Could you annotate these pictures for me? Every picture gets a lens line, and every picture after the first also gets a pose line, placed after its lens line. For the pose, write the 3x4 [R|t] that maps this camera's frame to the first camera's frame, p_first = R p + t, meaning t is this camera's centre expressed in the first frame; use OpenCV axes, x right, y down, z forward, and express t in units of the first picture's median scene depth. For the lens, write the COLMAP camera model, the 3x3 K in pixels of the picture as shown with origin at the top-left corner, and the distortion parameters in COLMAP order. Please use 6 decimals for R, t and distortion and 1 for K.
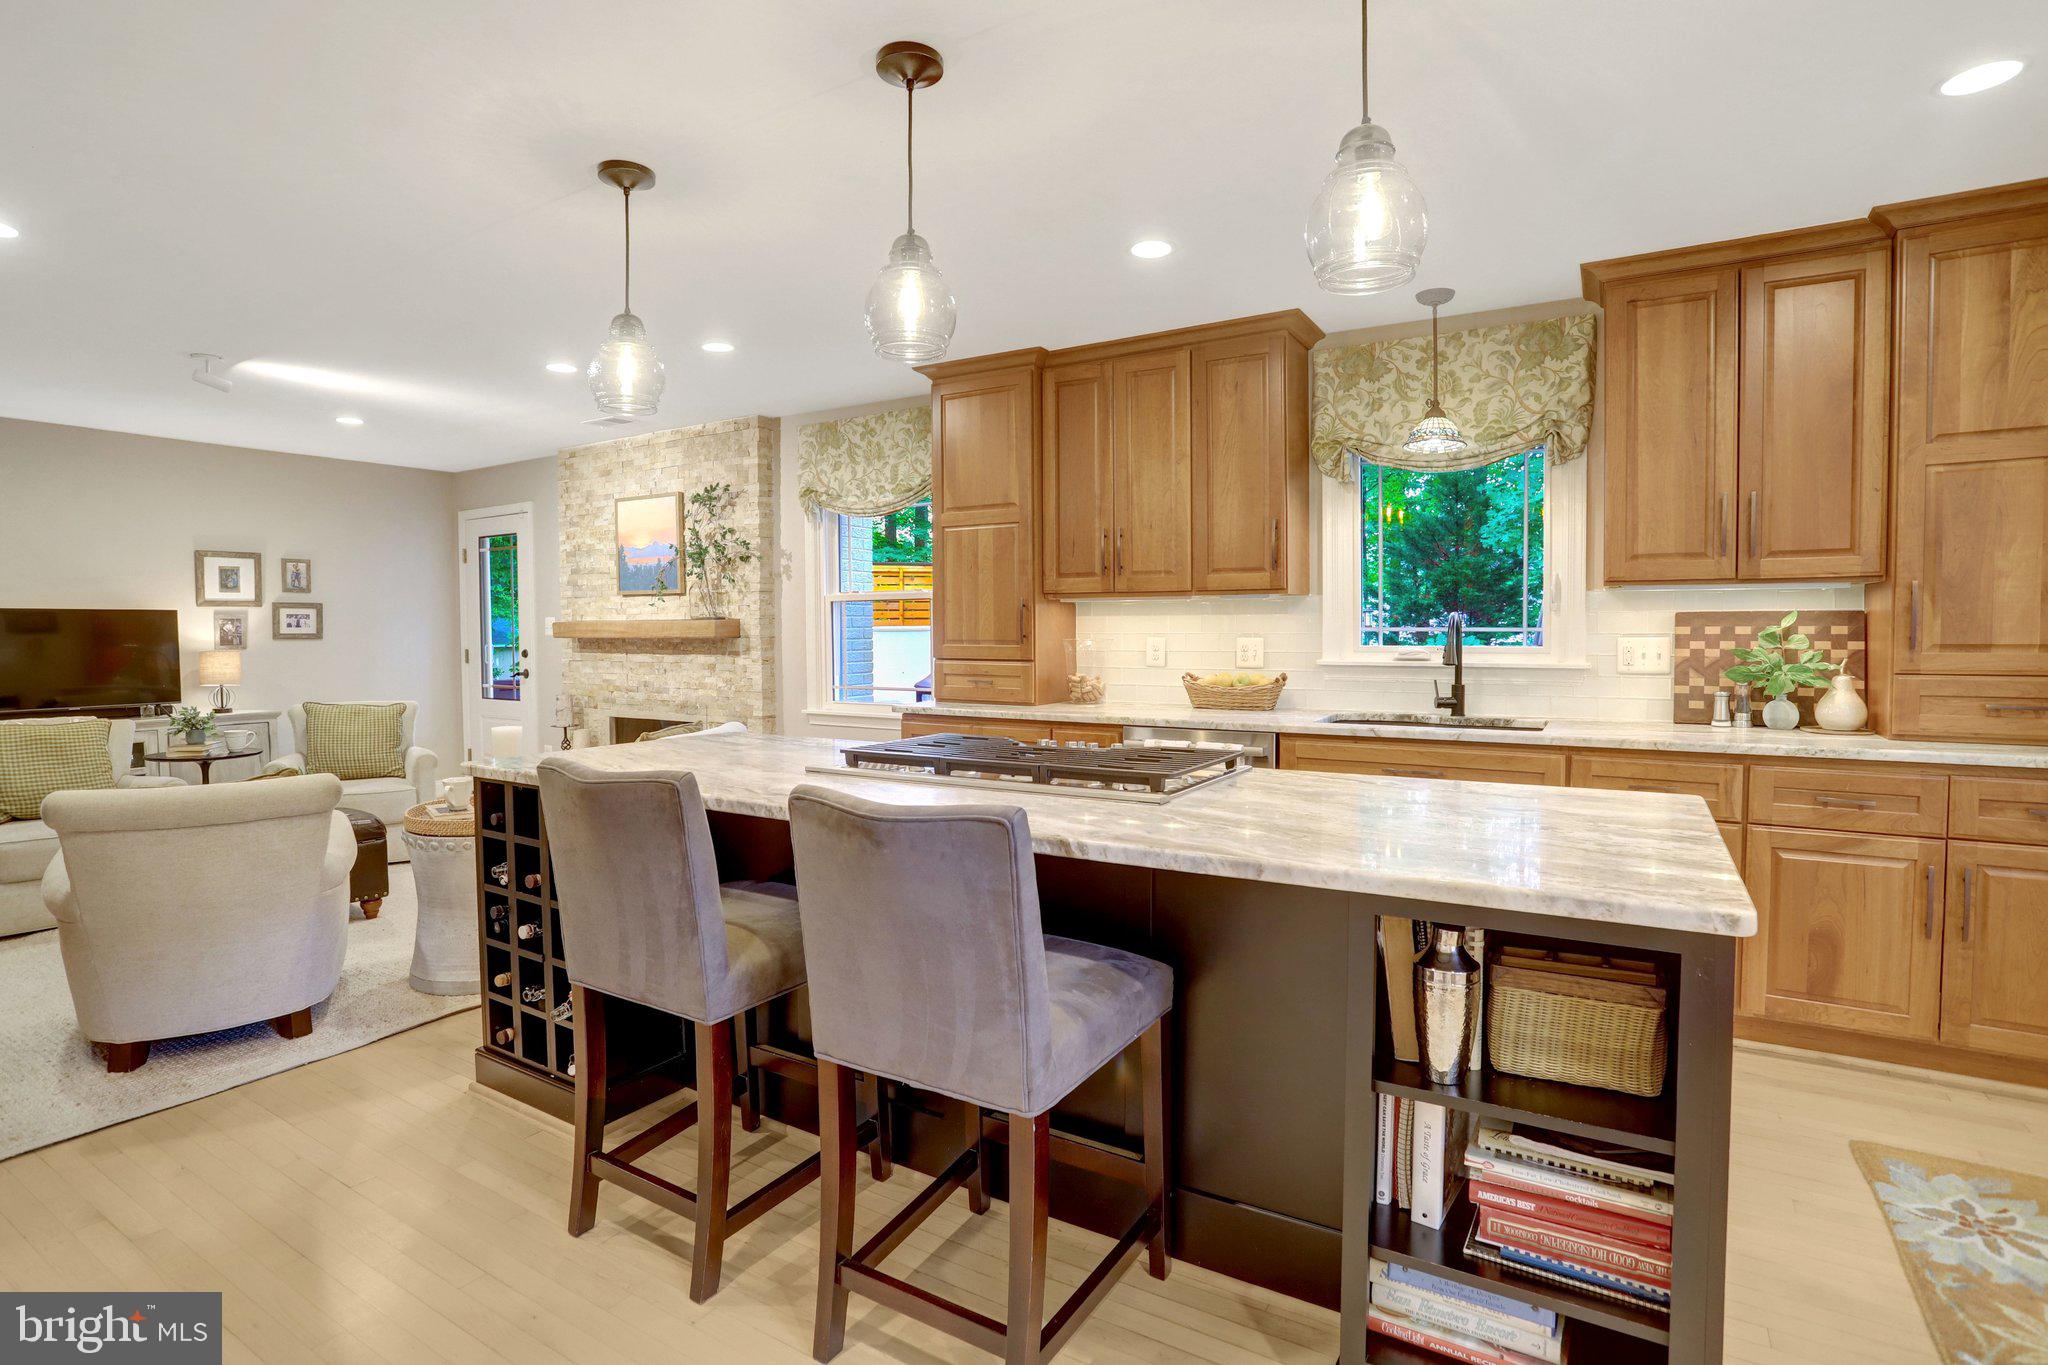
lens RADIAL K [[994.8, 0, 1019.2], [0, 994.8, 654.9], [0, 0, 1]] dist [-0.078763, 0.038933]
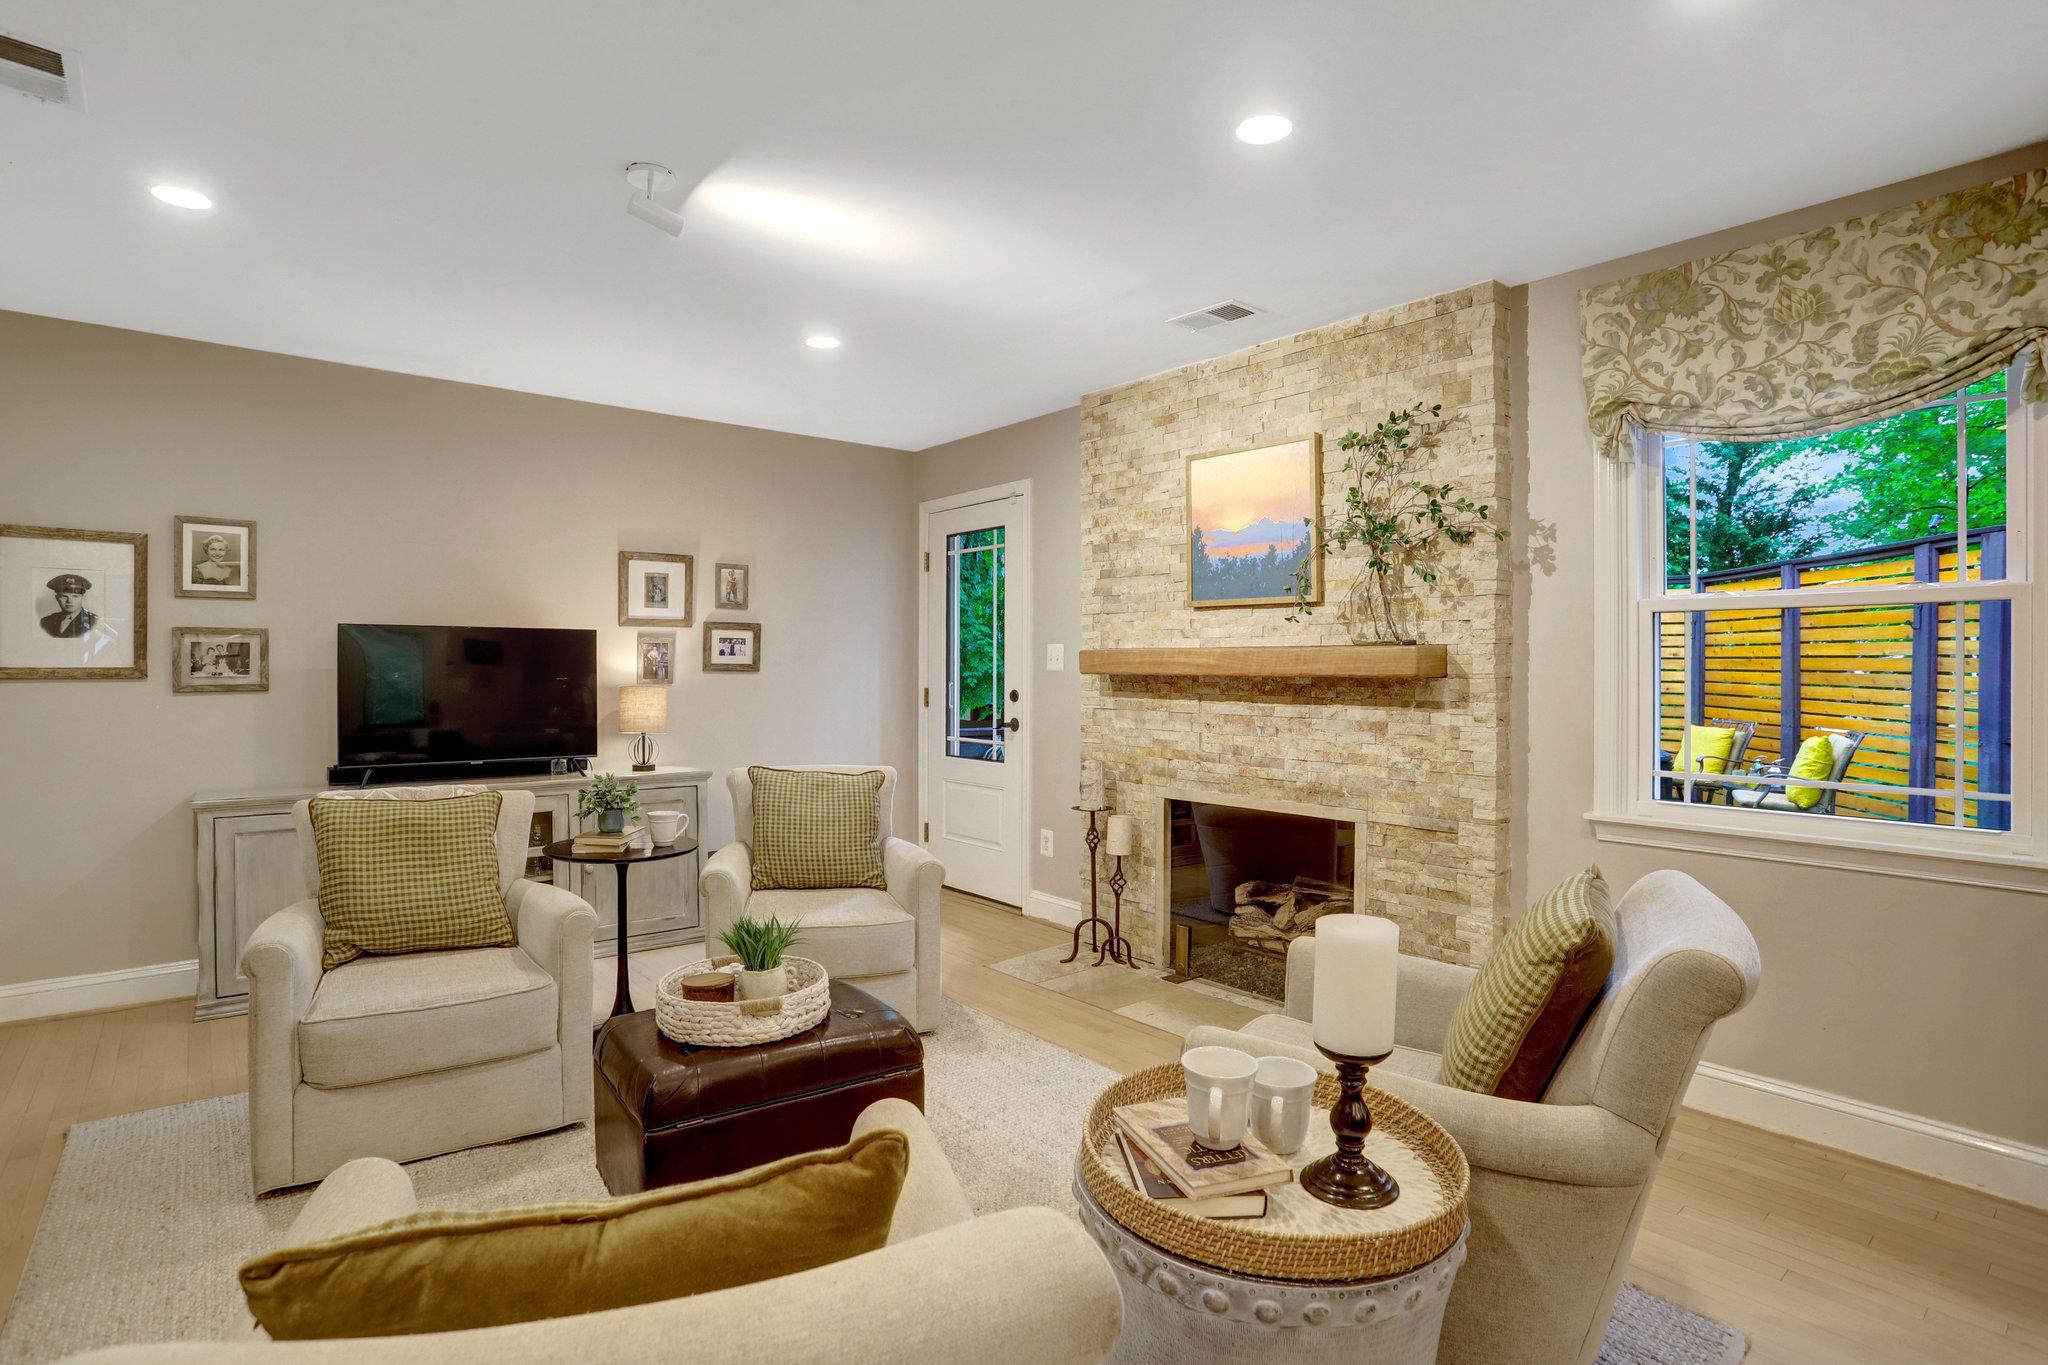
lens RADIAL K [[994.8, 0, 1019.2], [0, 994.8, 654.9], [0, 0, 1]] dist [-0.078763, 0.038933]
pose [[0.948703, 0.004811, -0.316132, -0.328813], [-0.016759, 0.999244, -0.035084, -0.006650], [0.315724, 0.038582, 0.948066, 0.382856]]
